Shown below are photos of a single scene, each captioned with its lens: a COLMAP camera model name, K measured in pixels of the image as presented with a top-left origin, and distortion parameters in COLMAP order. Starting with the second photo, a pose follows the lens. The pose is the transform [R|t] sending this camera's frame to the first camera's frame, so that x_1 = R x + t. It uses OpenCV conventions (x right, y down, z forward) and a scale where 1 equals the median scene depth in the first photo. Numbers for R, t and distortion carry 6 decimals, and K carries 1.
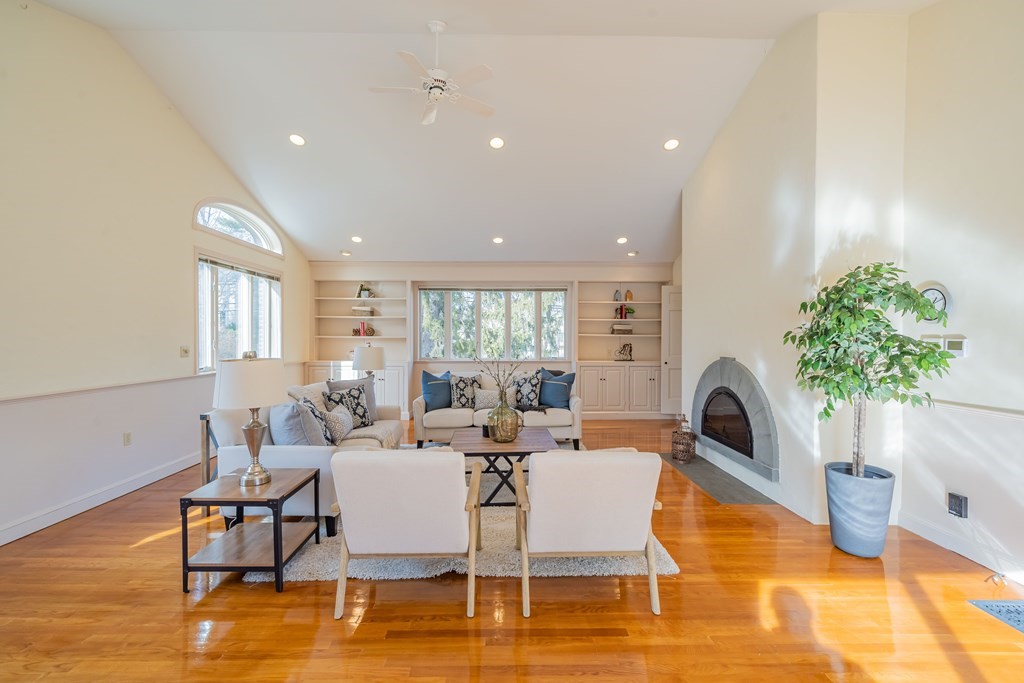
lens RADIAL K [[447.1, 0, 510.4], [0, 447.1, 344.2], [0, 0, 1]] dist [-0.002251, -0.000966]
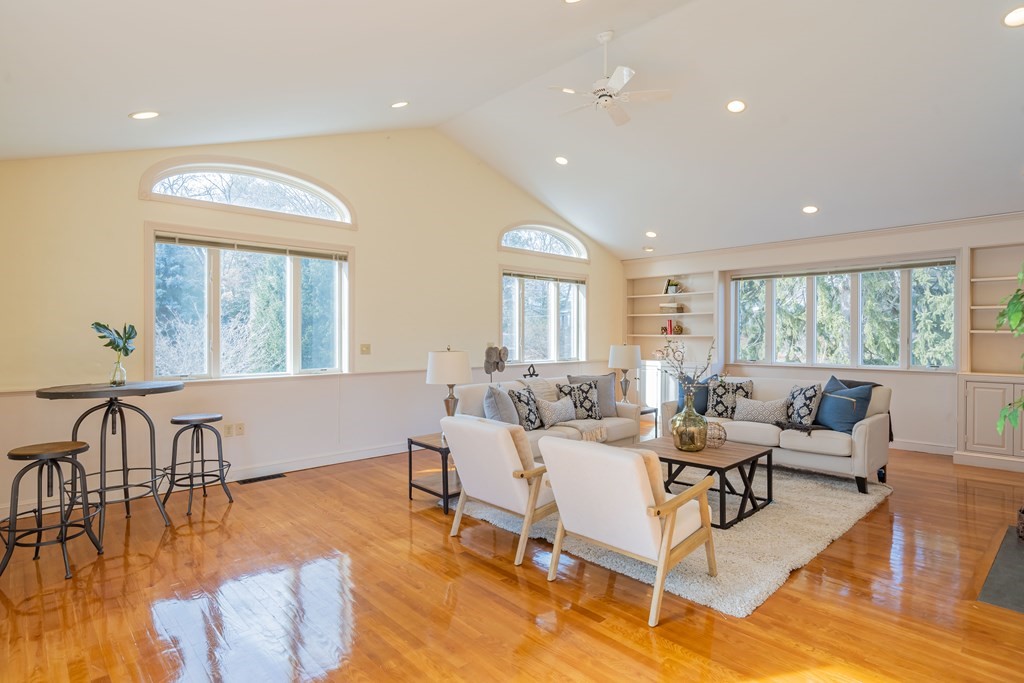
lens RADIAL K [[522.4, 0, 493.4], [0, 522.4, 341.5], [0, 0, 1]] dist [-0.002974, -0.000811]
pose [[0.659234, 0.006318, -0.751911, 0.367275], [-0.010761, 0.999942, -0.001032, 0.001808], [0.751861, 0.008772, 0.659264, 0.004547]]
